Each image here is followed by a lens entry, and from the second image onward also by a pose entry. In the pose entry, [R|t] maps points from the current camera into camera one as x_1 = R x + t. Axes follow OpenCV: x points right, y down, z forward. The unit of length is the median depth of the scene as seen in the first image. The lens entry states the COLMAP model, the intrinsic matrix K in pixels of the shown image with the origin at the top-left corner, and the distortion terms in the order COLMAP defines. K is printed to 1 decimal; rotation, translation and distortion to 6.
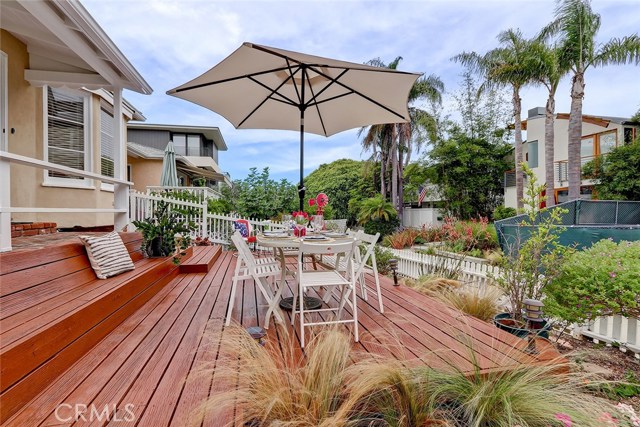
lens RADIAL K [[300.2, 0, 320.7], [0, 300.2, 211.3], [0, 0, 1]] dist [0.002089, -0.001035]
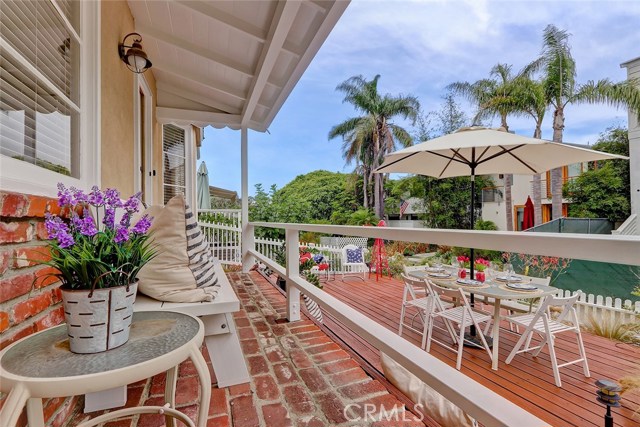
lens RADIAL K [[300.2, 0, 326.4], [0, 300.2, 216.8], [0, 0, 1]] dist [0.002089, -0.001035]
pose [[0.986975, -0.008299, 0.160659, -0.128441], [0.009294, 0.999942, -0.005438, -0.023977], [-0.160604, 0.006861, 0.986995, 0.000233]]
